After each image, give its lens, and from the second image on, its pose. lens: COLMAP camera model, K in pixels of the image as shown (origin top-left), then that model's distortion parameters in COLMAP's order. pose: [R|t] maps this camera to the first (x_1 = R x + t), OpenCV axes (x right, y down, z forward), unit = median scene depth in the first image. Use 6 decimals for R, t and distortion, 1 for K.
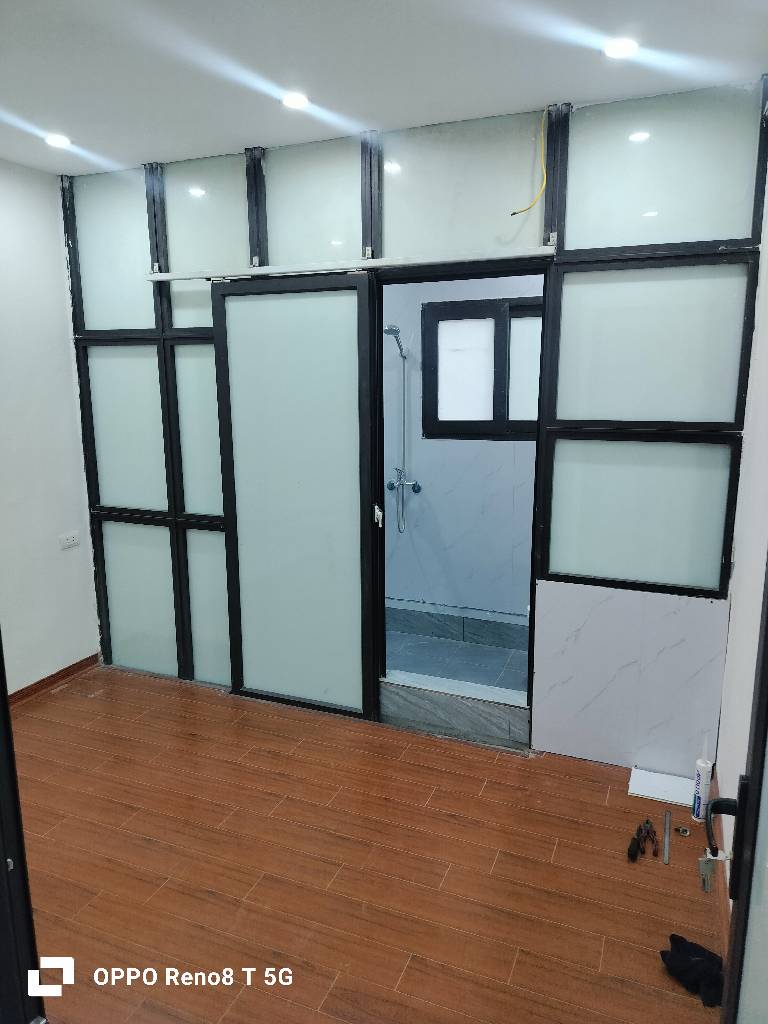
lens RADIAL K [[715.5, 0, 378.3], [0, 715.5, 508.1], [0, 0, 1]] dist [0.028417, -0.039236]
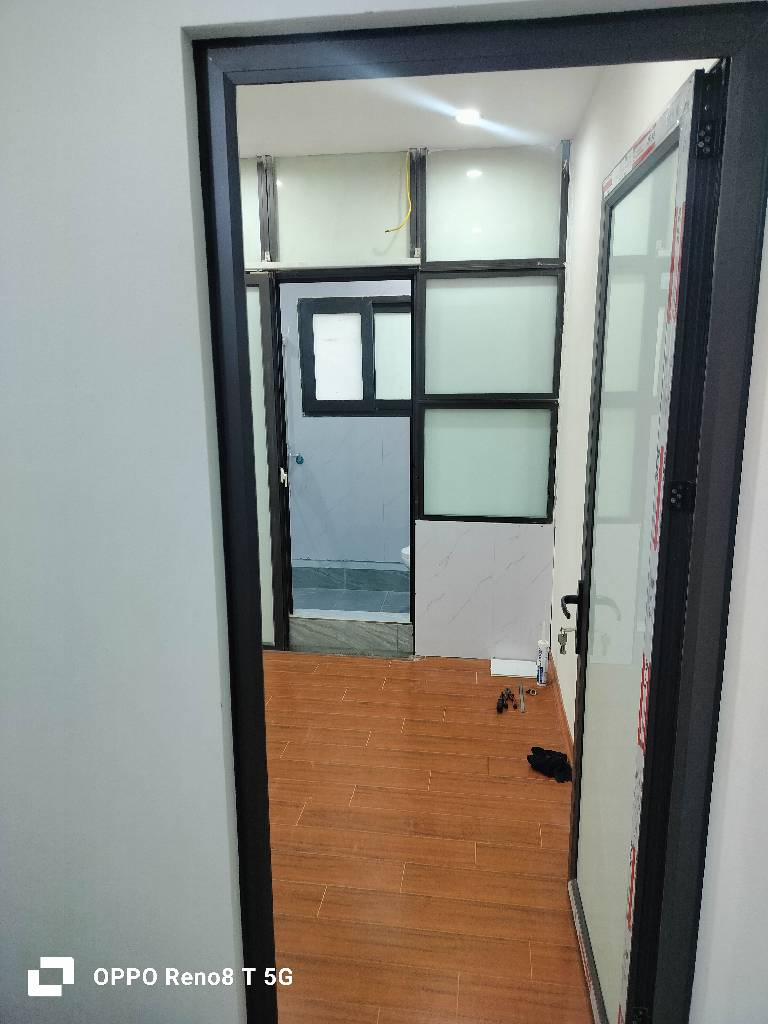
lens RADIAL K [[715.5, 0, 386.8], [0, 715.5, 509.8], [0, 0, 1]] dist [0.028417, -0.039236]
pose [[0.967435, -0.049579, 0.248215, -0.142937], [0.047472, 0.998768, 0.014467, 0.060948], [-0.248627, -0.002213, 0.968597, -0.219328]]
